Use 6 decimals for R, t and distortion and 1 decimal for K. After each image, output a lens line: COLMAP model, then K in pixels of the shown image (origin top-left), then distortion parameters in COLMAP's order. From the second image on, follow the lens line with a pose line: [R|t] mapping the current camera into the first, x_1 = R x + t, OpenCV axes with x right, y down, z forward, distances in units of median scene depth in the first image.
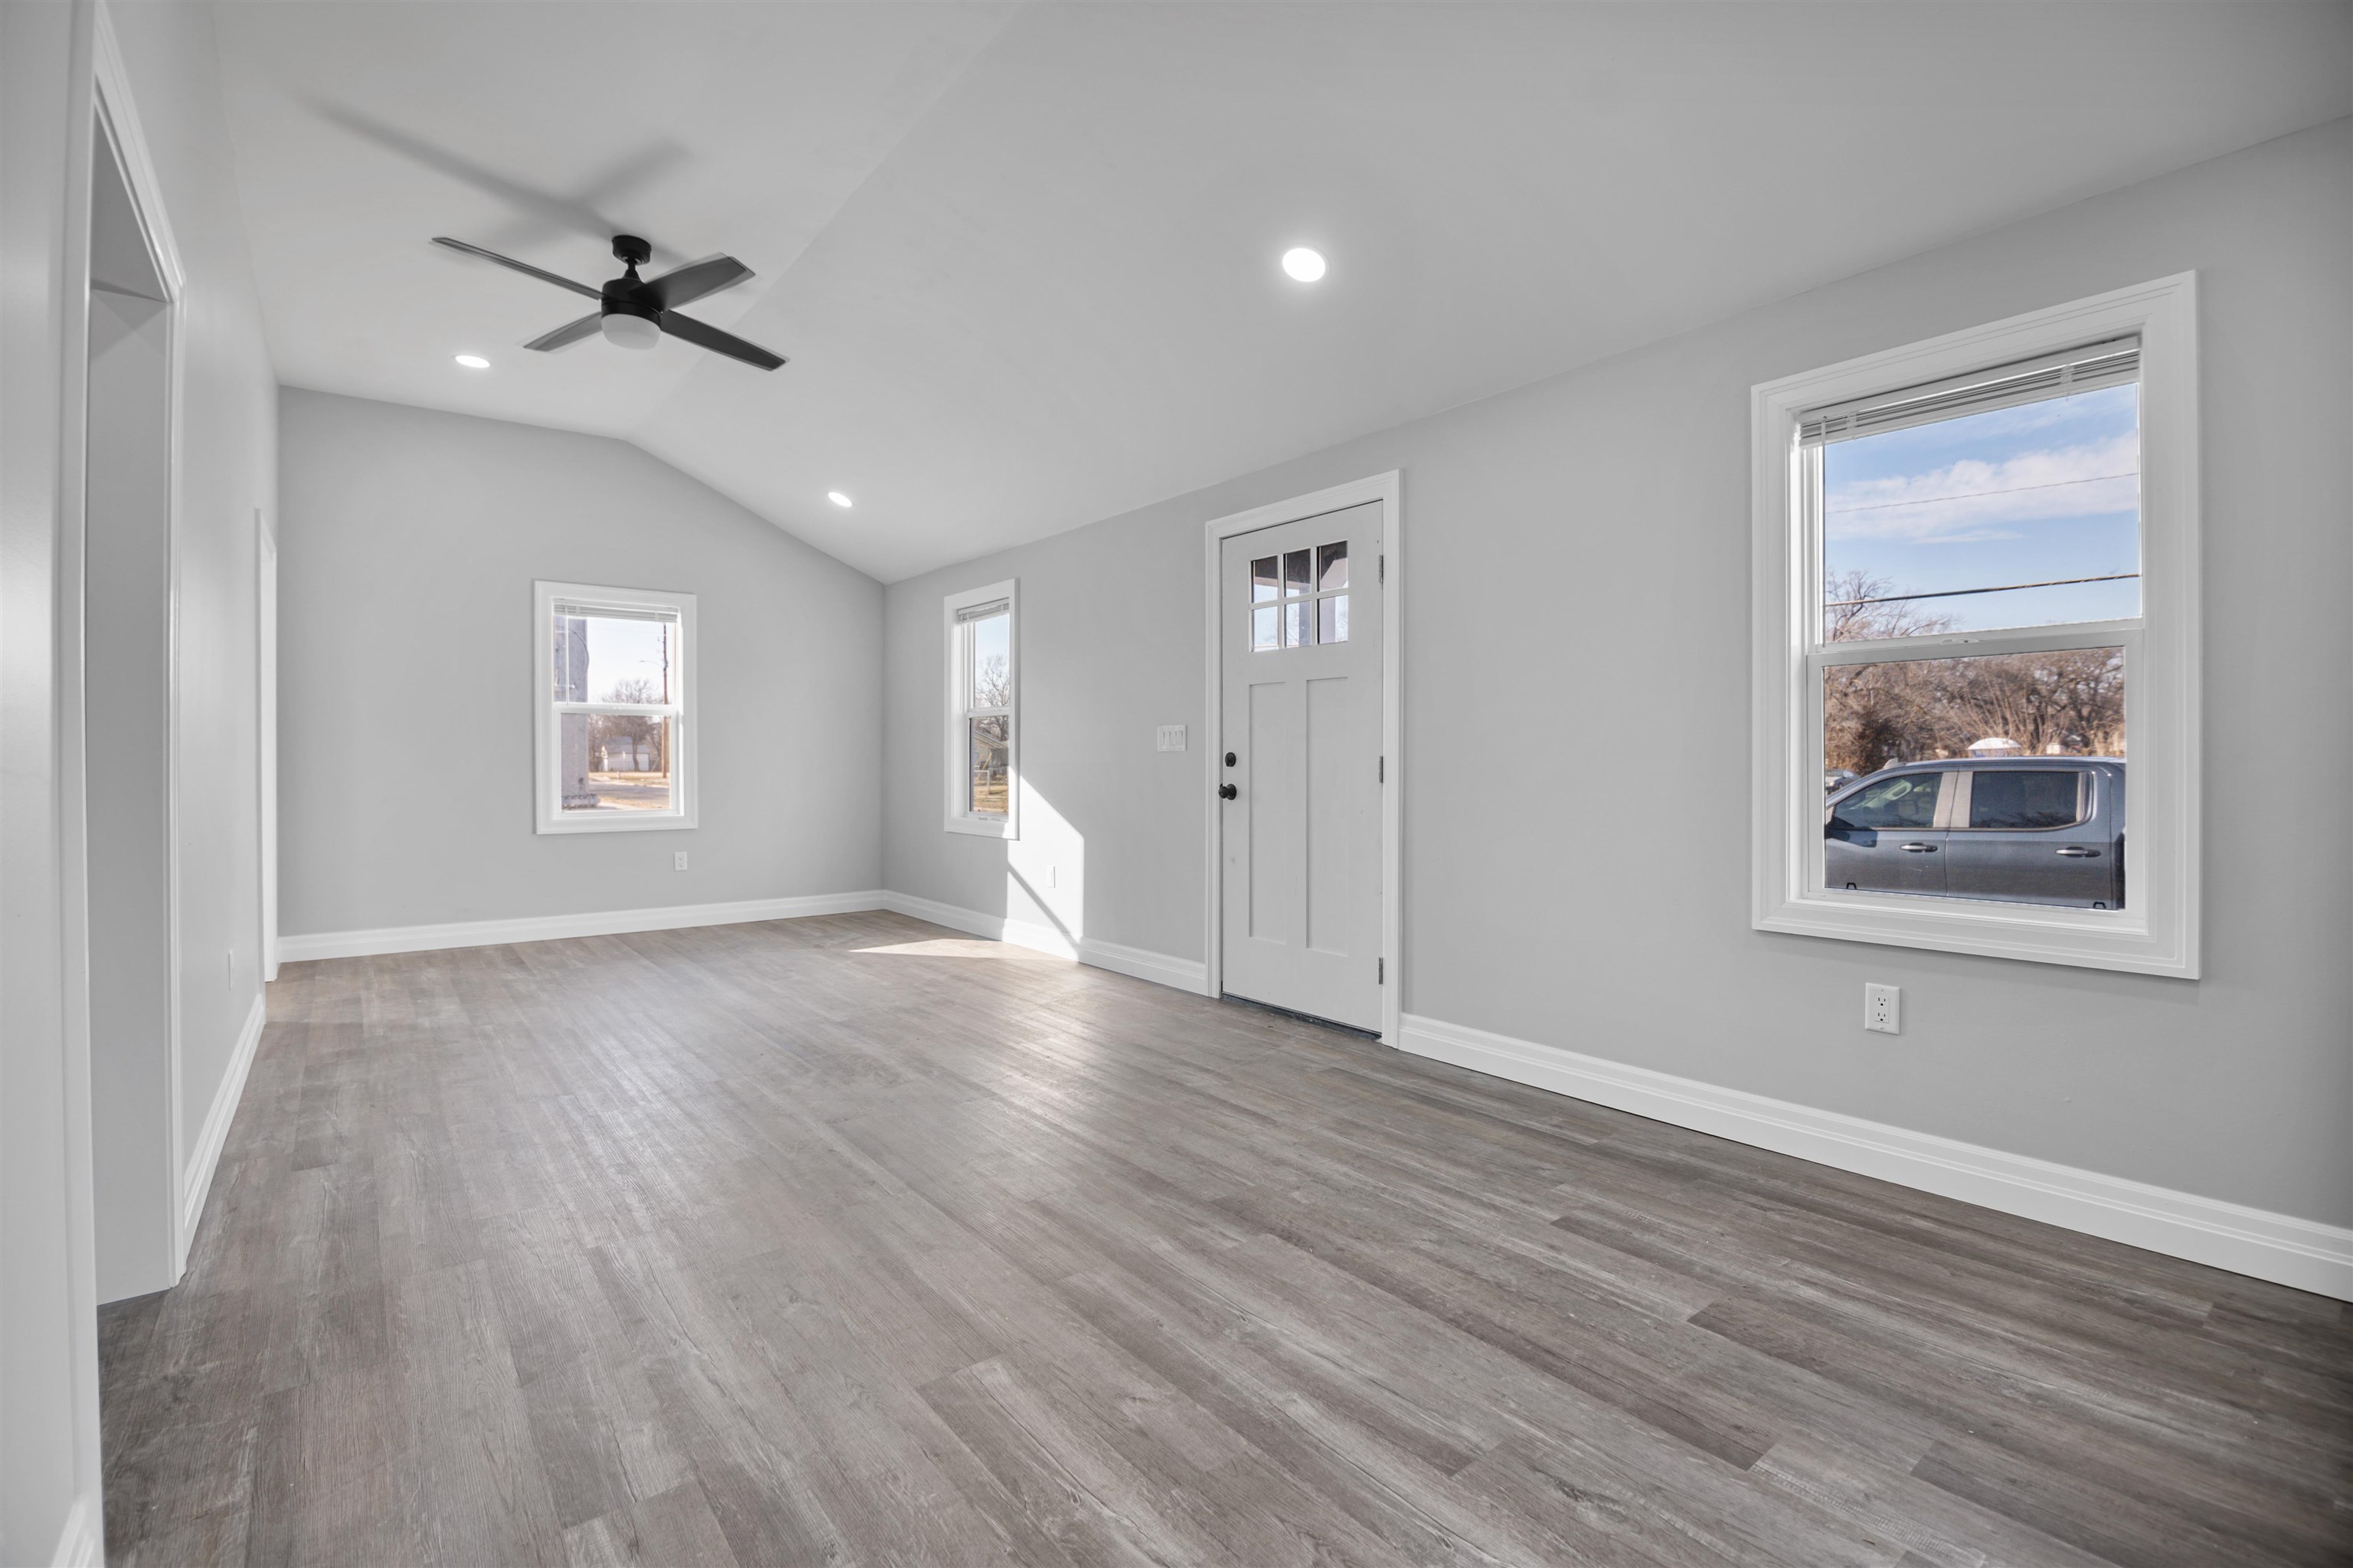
lens RADIAL K [[1061.4, 0, 1163.9], [0, 1061.4, 758.4], [0, 0, 1]] dist [-0.000300, -0.013520]
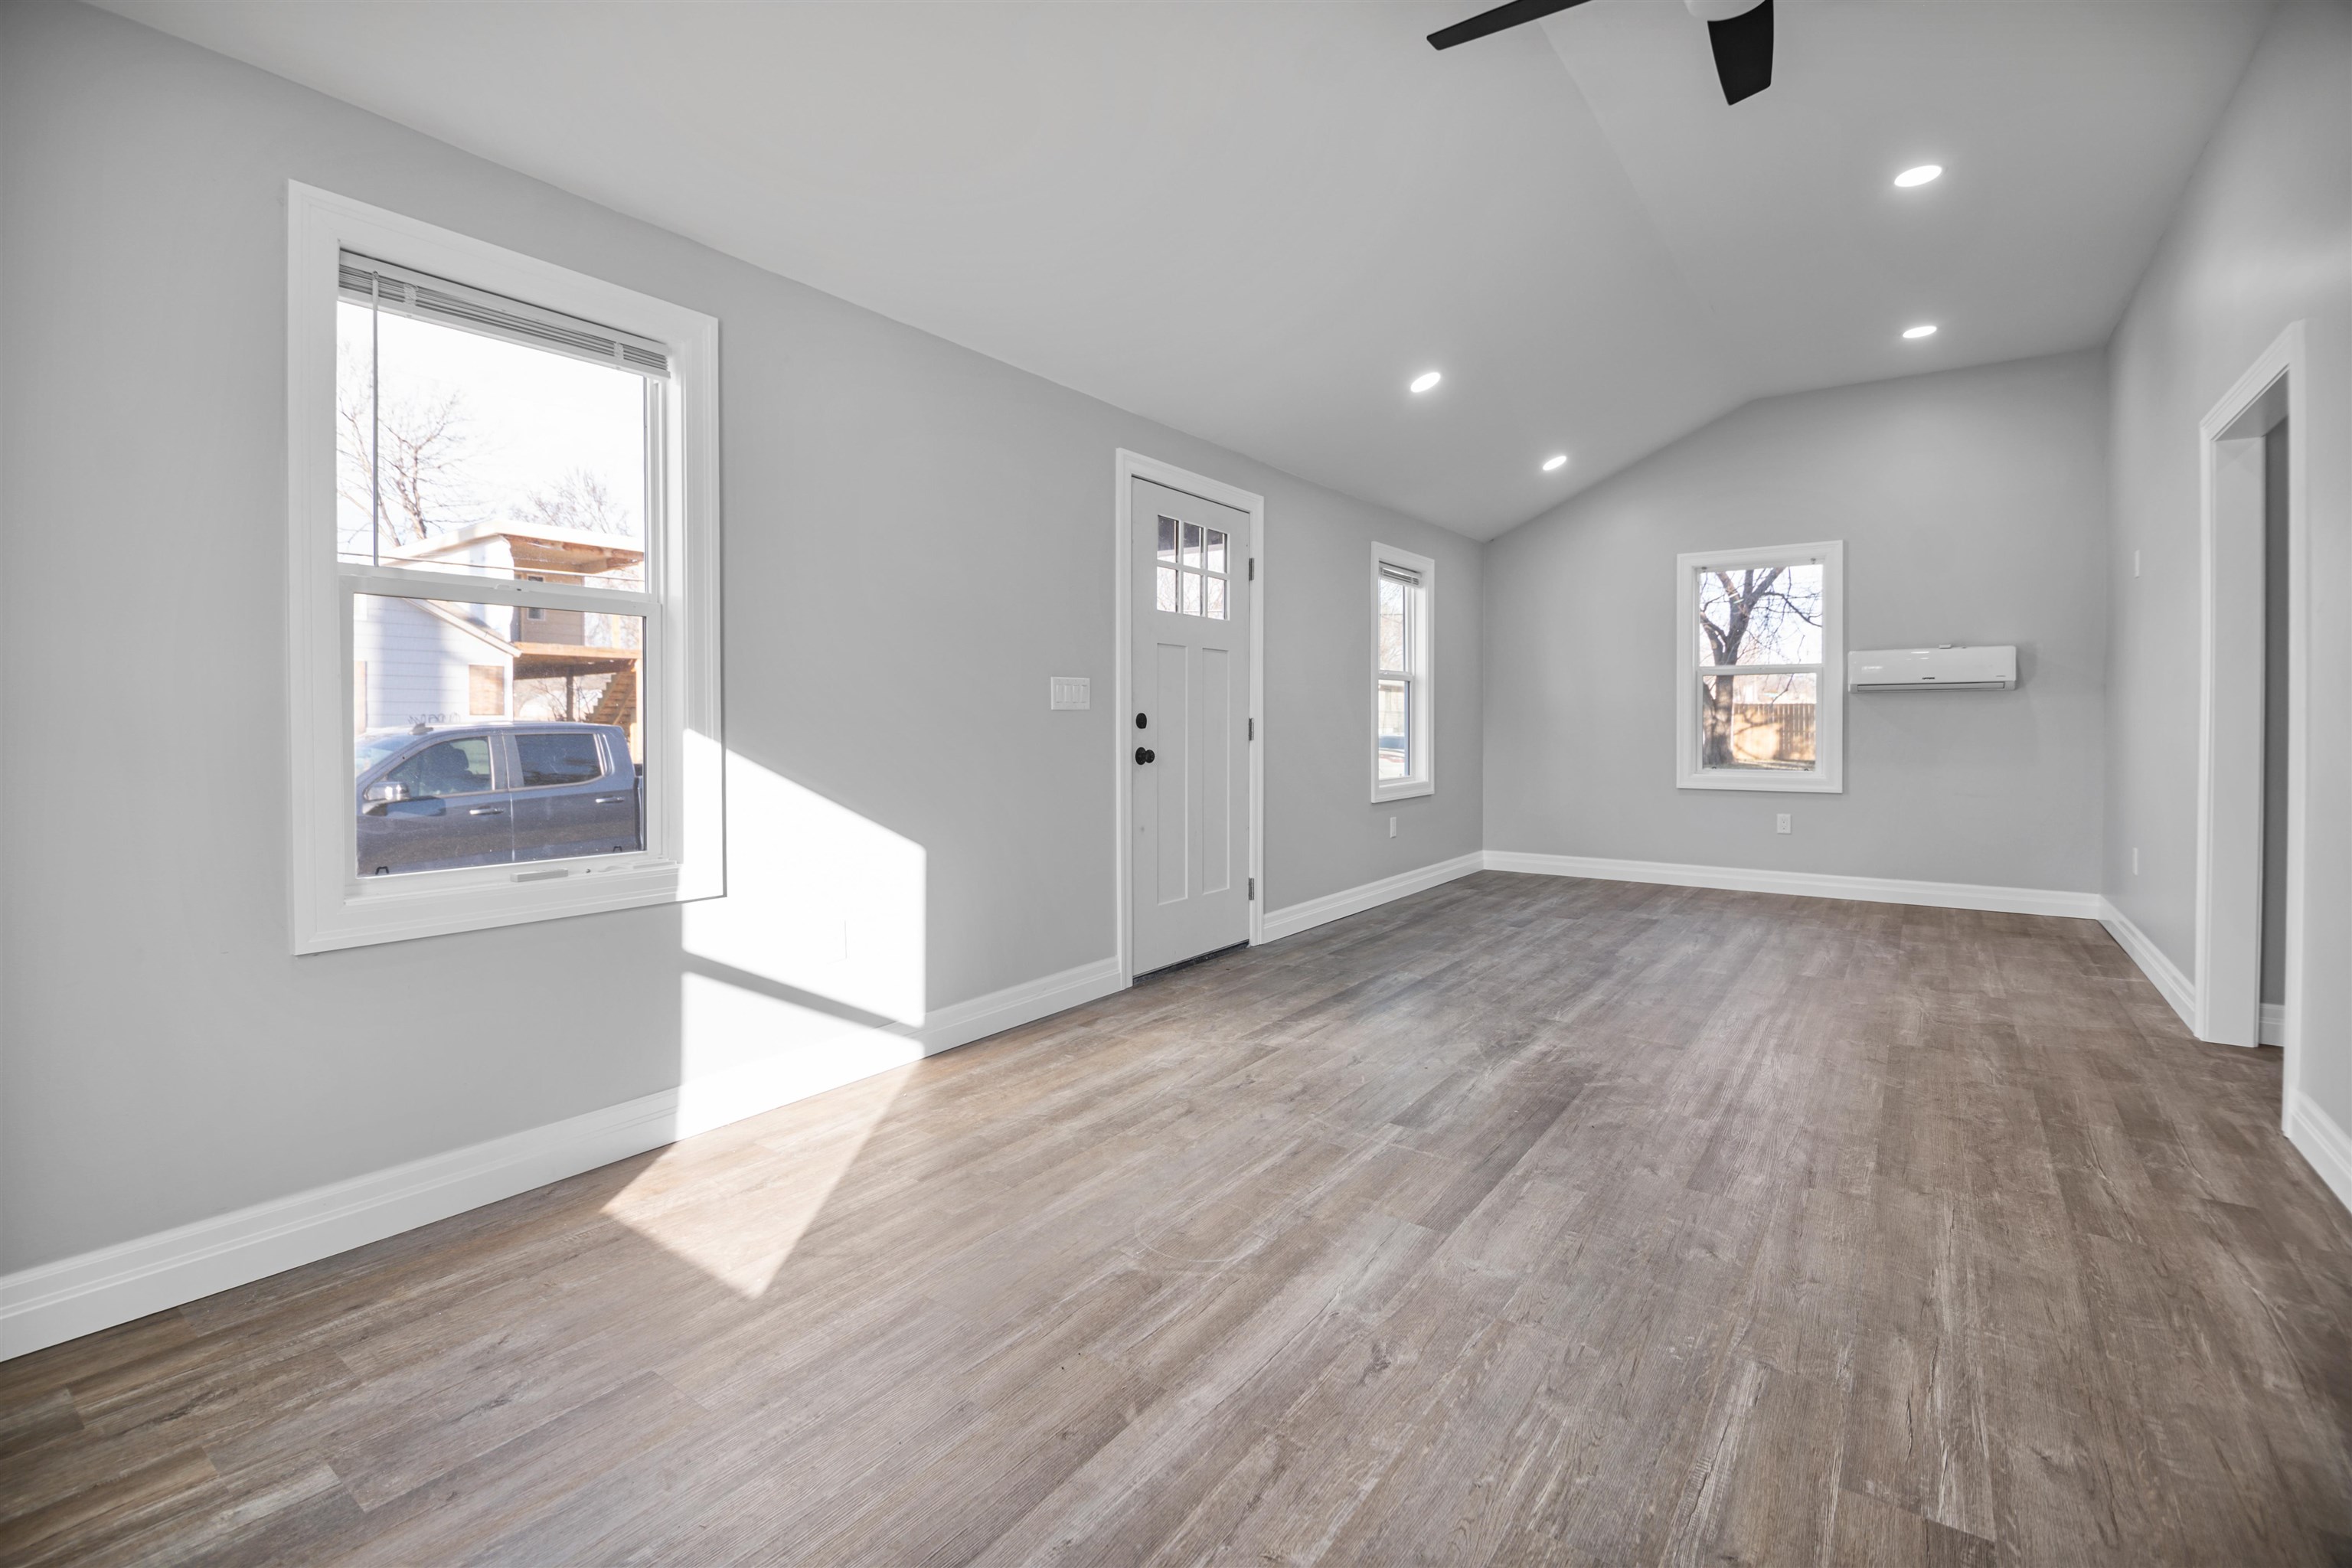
lens RADIAL K [[1050.4, 0, 1156.5], [0, 1050.4, 737.5], [0, 0, 1]] dist [-0.017038, -0.000784]
pose [[-0.273729, -0.012421, 0.961727, -0.844026], [-0.000783, 0.999919, 0.012692, 0.004027], [-0.961807, 0.002721, -0.273716, 1.275121]]
